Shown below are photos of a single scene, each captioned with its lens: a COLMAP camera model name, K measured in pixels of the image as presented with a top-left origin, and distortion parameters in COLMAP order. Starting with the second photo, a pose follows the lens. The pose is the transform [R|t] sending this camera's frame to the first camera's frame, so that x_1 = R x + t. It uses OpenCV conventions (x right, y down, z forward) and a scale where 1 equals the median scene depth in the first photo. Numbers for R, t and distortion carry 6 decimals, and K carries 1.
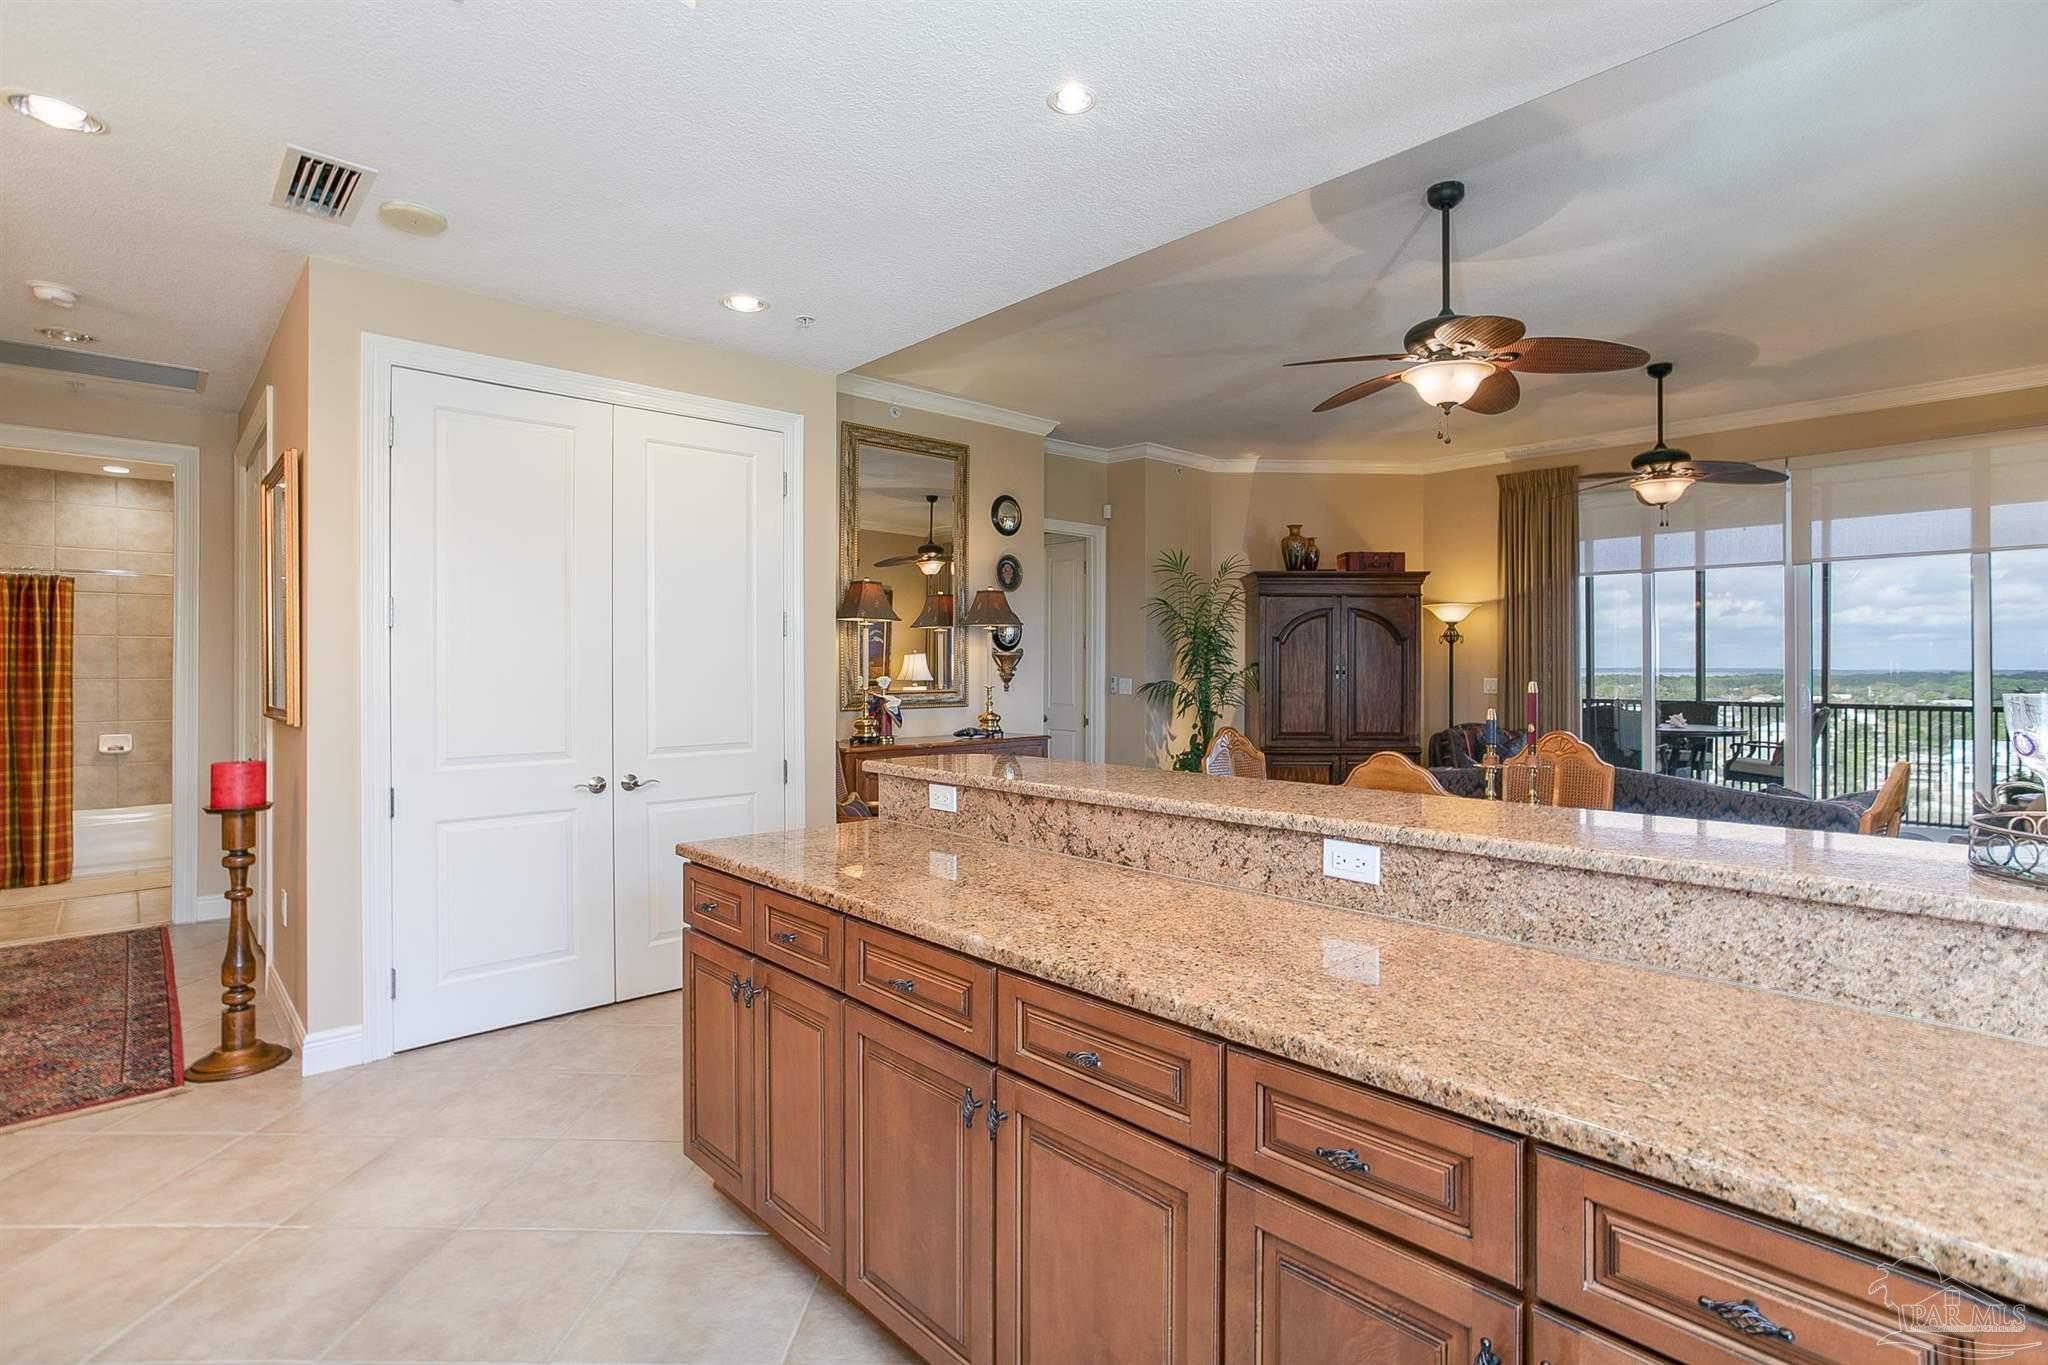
lens RADIAL K [[974.0, 0, 1030.0], [0, 974.0, 665.6], [0, 0, 1]] dist [-0.045477, 0.021876]
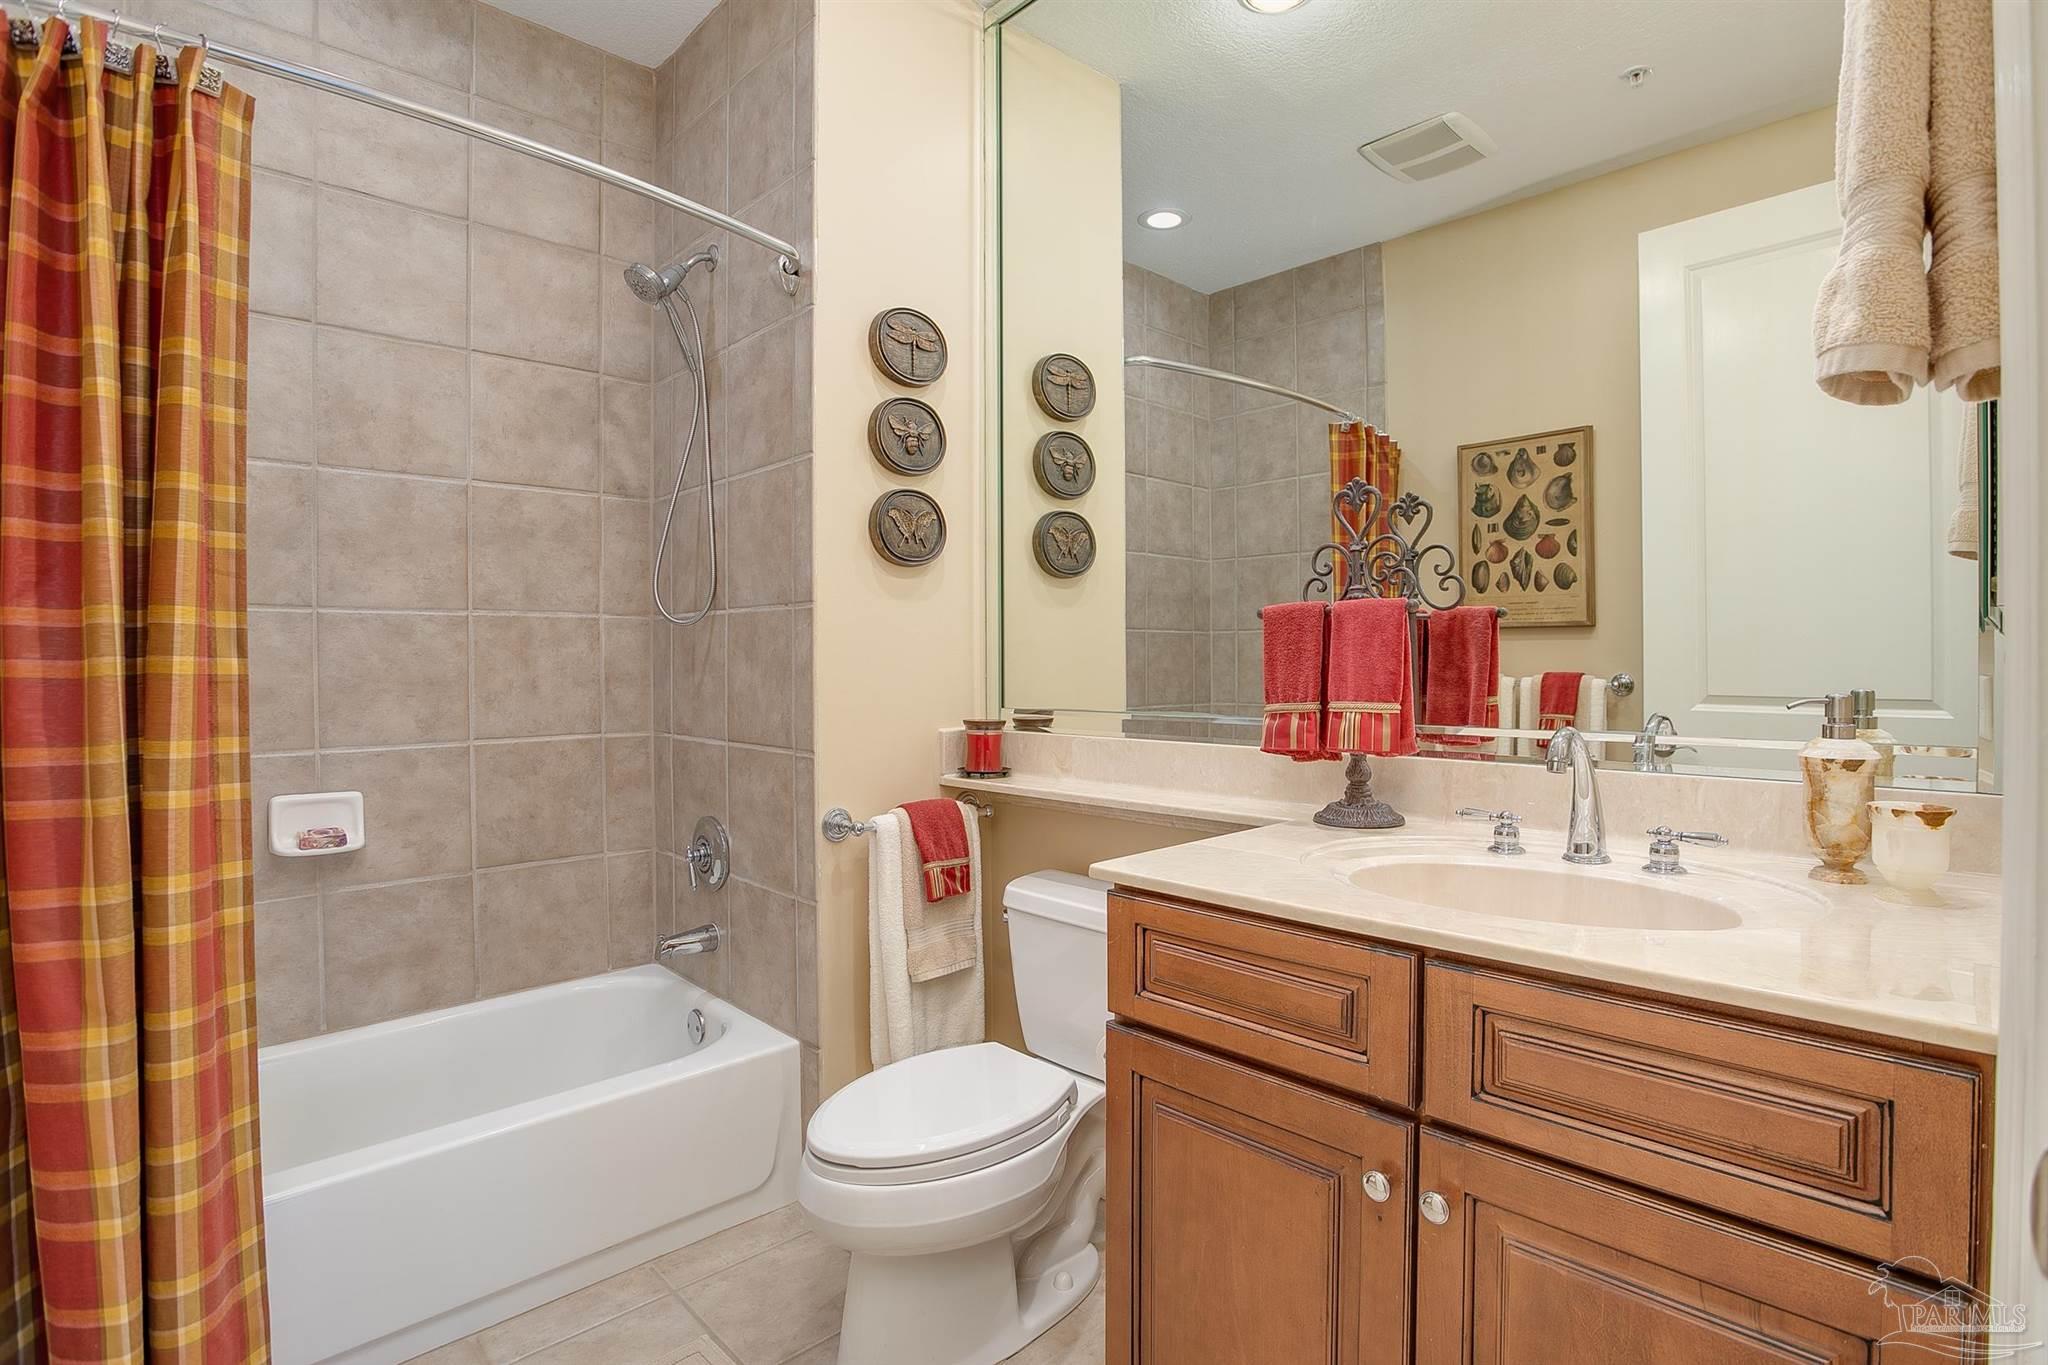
lens RADIAL K [[982.1, 0, 1024.5], [0, 982.1, 665.2], [0, 0, 1]] dist [-0.049200, 0.011542]
pose [[0.999935, -0.006830, 0.009162, -0.848994], [0.006748, 0.999938, 0.008879, 0.036036], [-0.009222, -0.008816, 0.999919, 0.797750]]
